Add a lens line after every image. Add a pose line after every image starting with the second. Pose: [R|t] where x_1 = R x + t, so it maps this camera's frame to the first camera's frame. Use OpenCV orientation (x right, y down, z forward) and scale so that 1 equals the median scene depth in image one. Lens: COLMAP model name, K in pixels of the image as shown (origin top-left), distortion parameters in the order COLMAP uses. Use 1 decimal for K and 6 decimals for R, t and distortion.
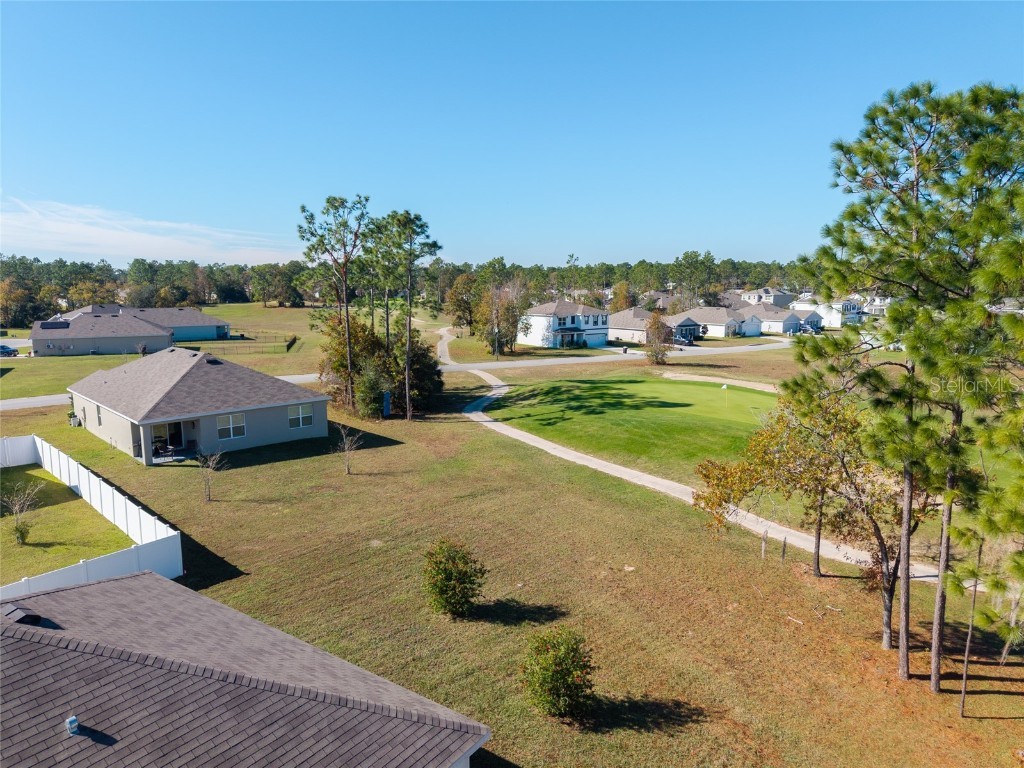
lens RADIAL K [[687.4, 0, 498.9], [0, 687.4, 371.3], [0, 0, 1]] dist [0.041345, -0.044550]
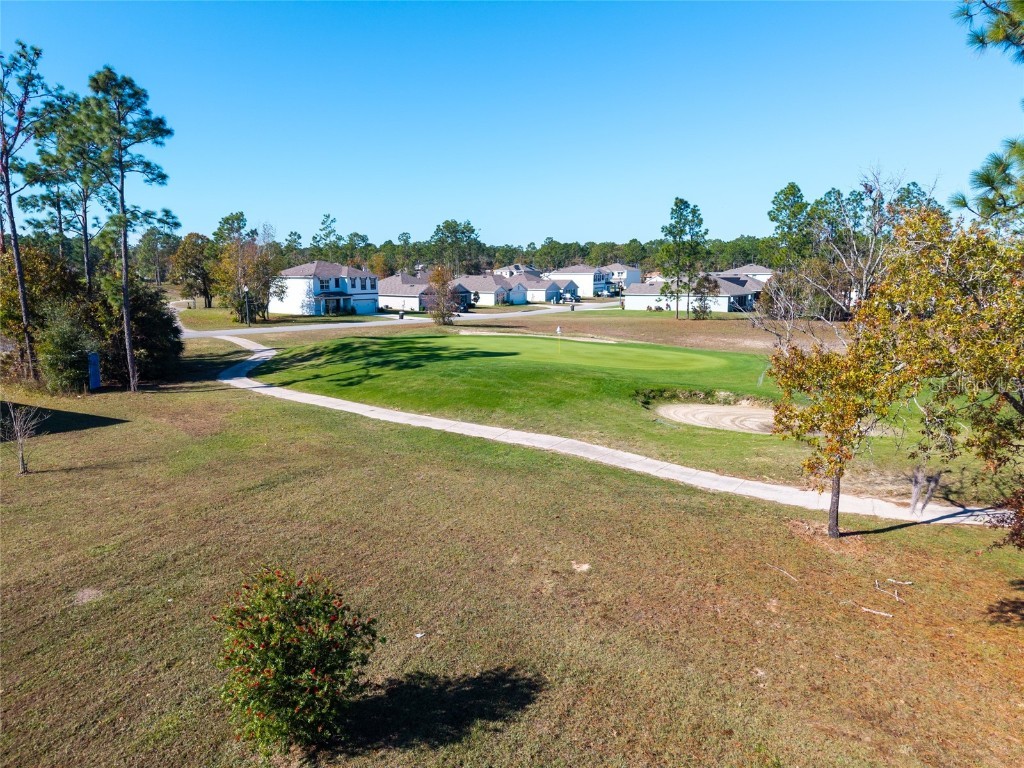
lens RADIAL K [[687.4, 0, 505.0], [0, 687.4, 385.2], [0, 0, 1]] dist [0.041345, -0.044550]
pose [[0.929486, -0.056676, 0.364478, -0.038997], [0.043353, 0.998062, 0.044641, 0.048059], [-0.366301, -0.025692, 0.930141, 0.230269]]
